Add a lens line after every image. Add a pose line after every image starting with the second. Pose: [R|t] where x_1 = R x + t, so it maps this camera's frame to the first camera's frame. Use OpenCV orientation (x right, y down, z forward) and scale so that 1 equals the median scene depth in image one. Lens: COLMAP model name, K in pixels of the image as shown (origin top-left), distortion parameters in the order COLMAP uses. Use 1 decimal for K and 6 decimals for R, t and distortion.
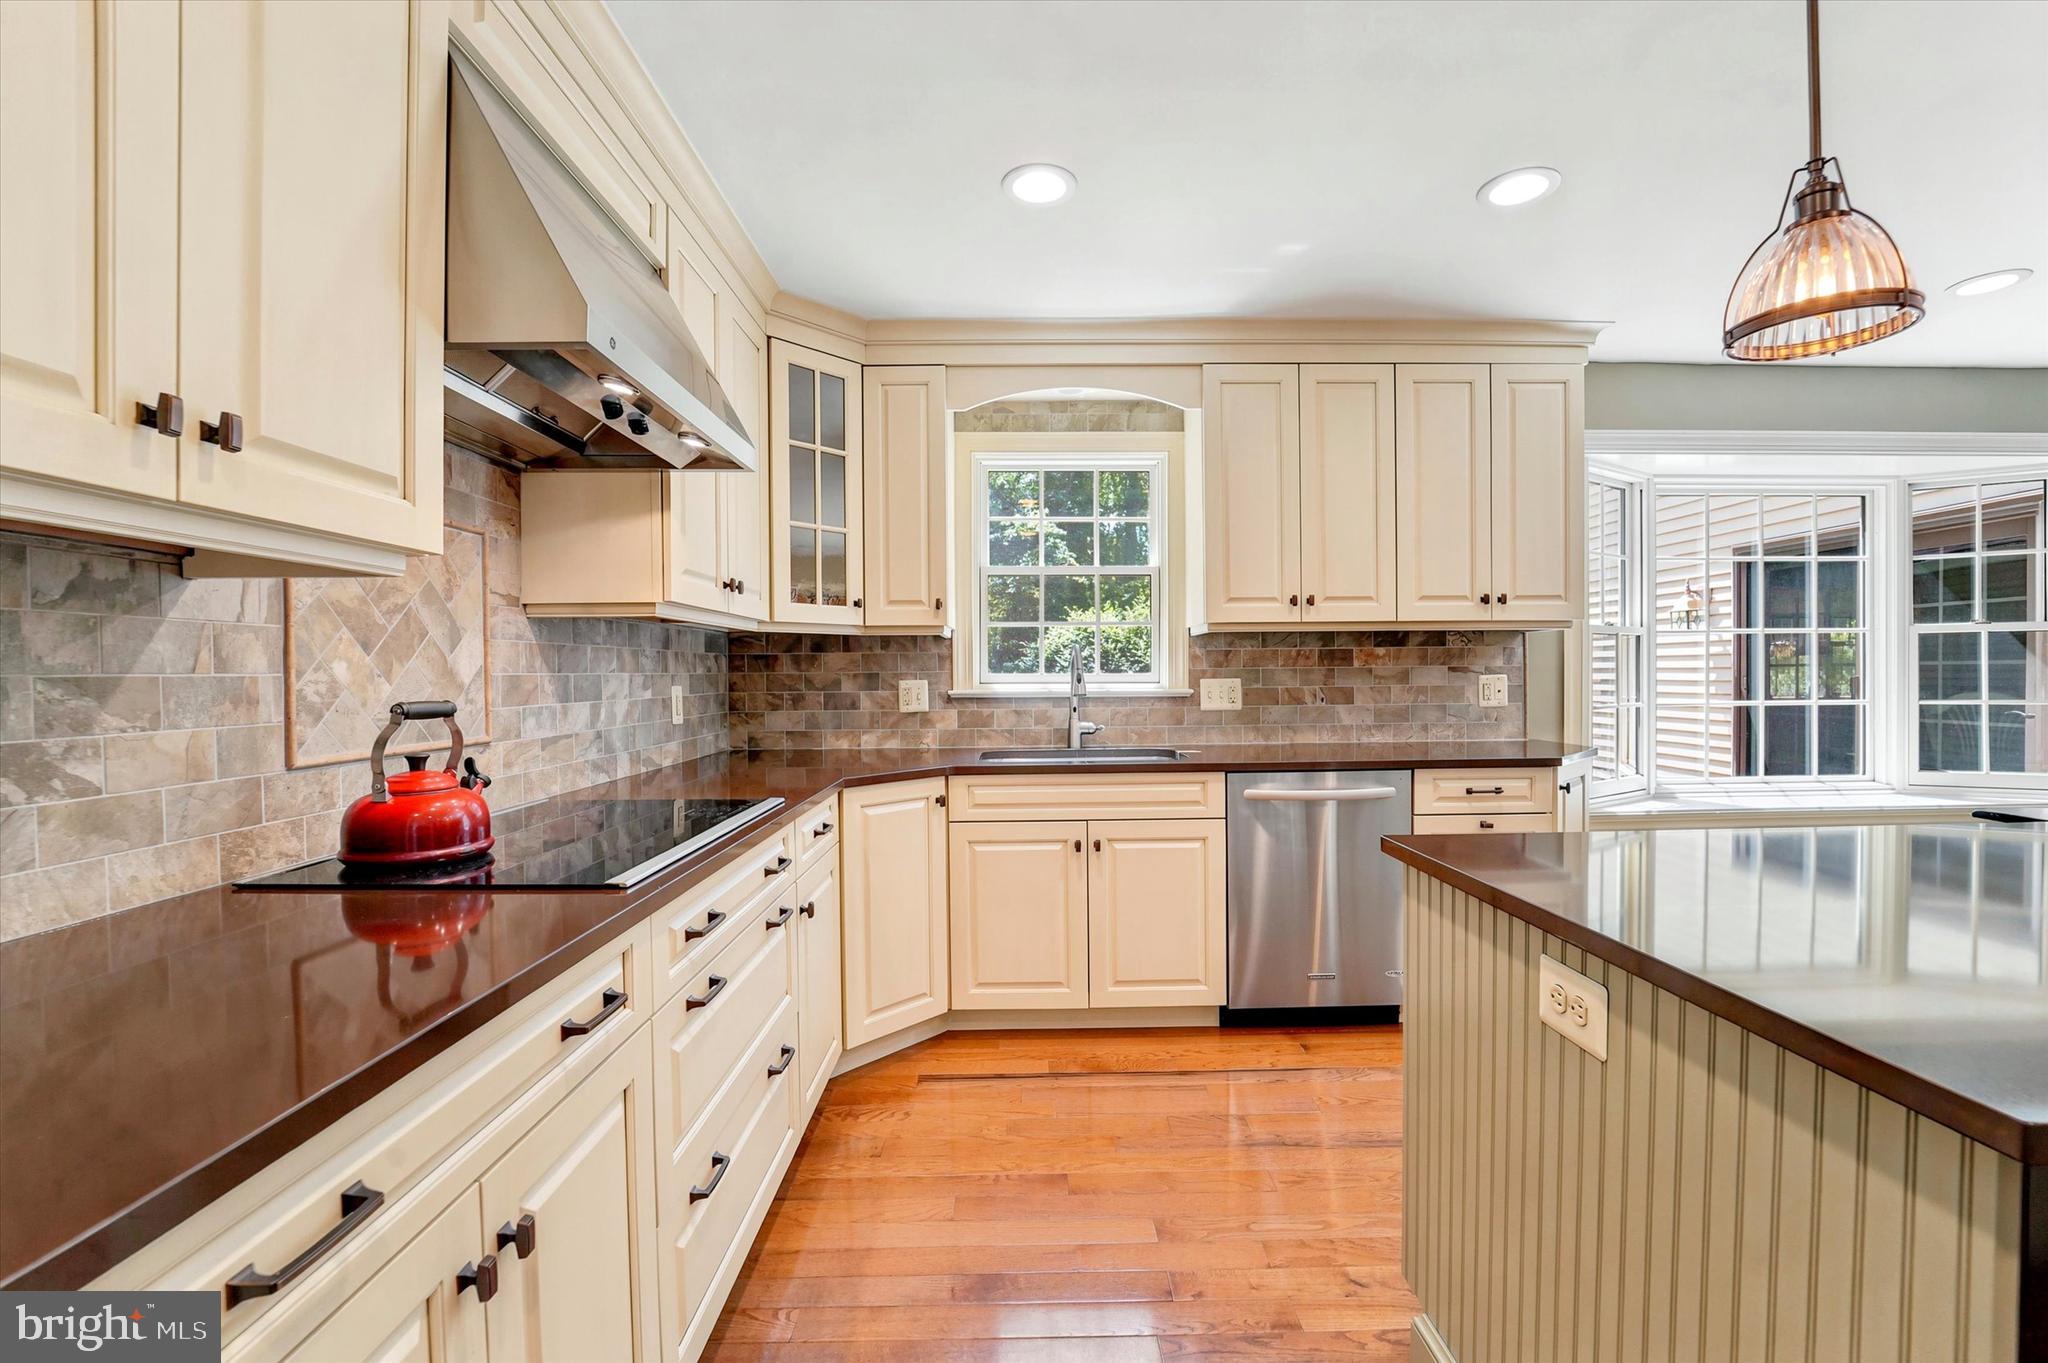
lens RADIAL K [[837.8, 0, 1032.6], [0, 837.8, 686.6], [0, 0, 1]] dist [-0.022262, -0.001348]
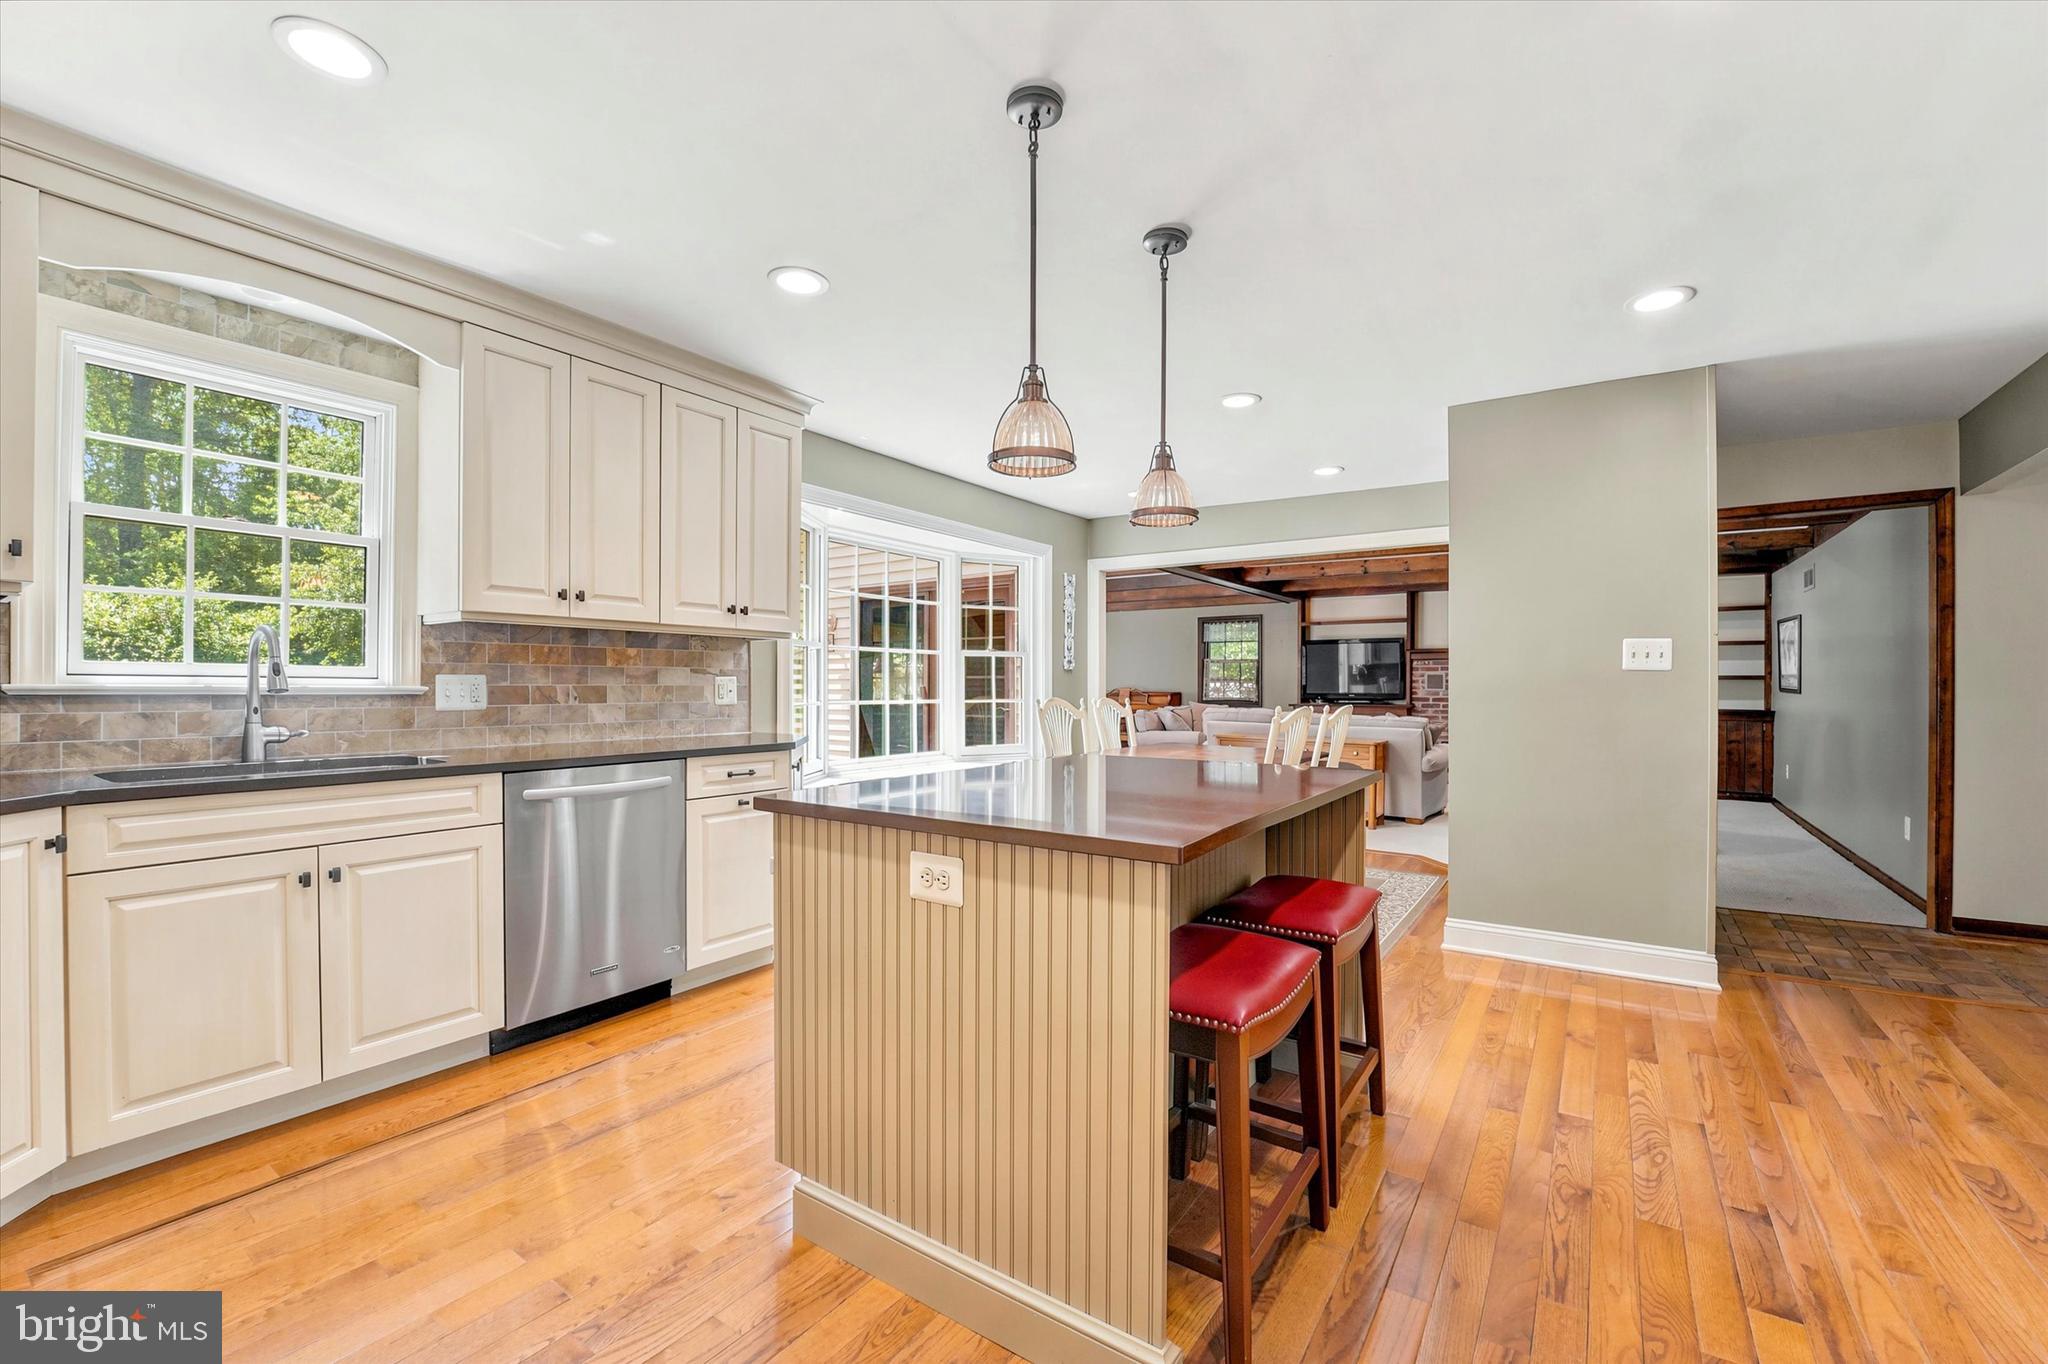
lens RADIAL K [[837.8, 0, 1033.5], [0, 837.8, 687.0], [0, 0, 1]] dist [-0.022262, -0.001348]
pose [[0.570858, 0.009363, 0.820996, -0.166871], [0.004944, 0.999878, -0.014841, 0.021599], [-0.821034, 0.012531, 0.570742, -0.003252]]
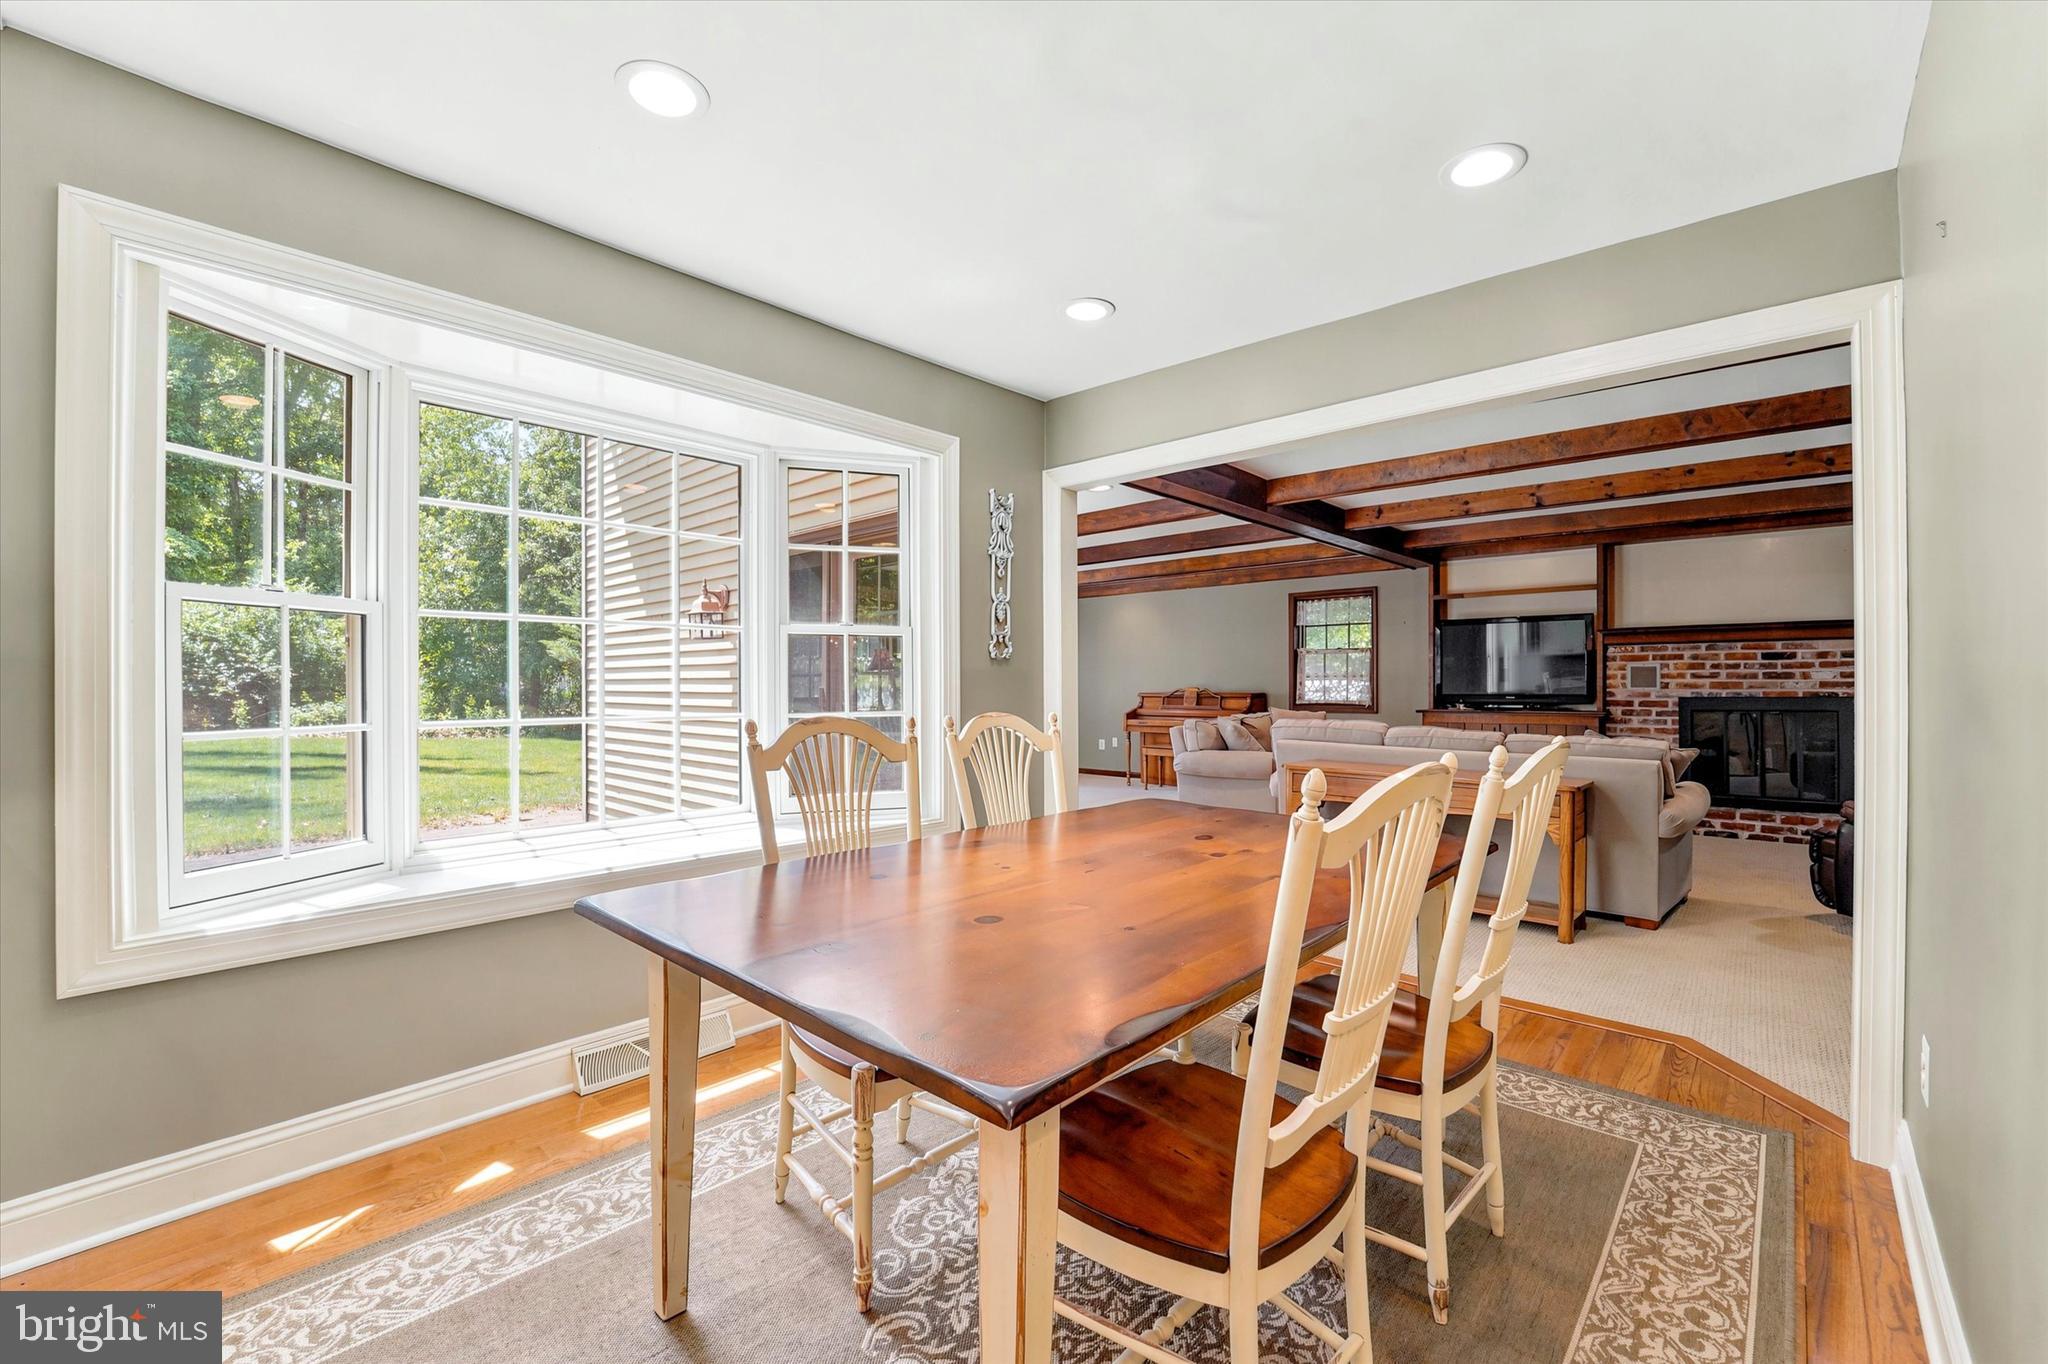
lens RADIAL K [[837.8, 0, 1024.5], [0, 837.8, 687.3], [0, 0, 1]] dist [-0.022262, -0.001348]
pose [[0.686257, 0.005981, 0.727335, 0.803671], [0.006726, 0.999871, -0.014568, 0.005968], [-0.727328, 0.014889, 0.686128, 0.287794]]
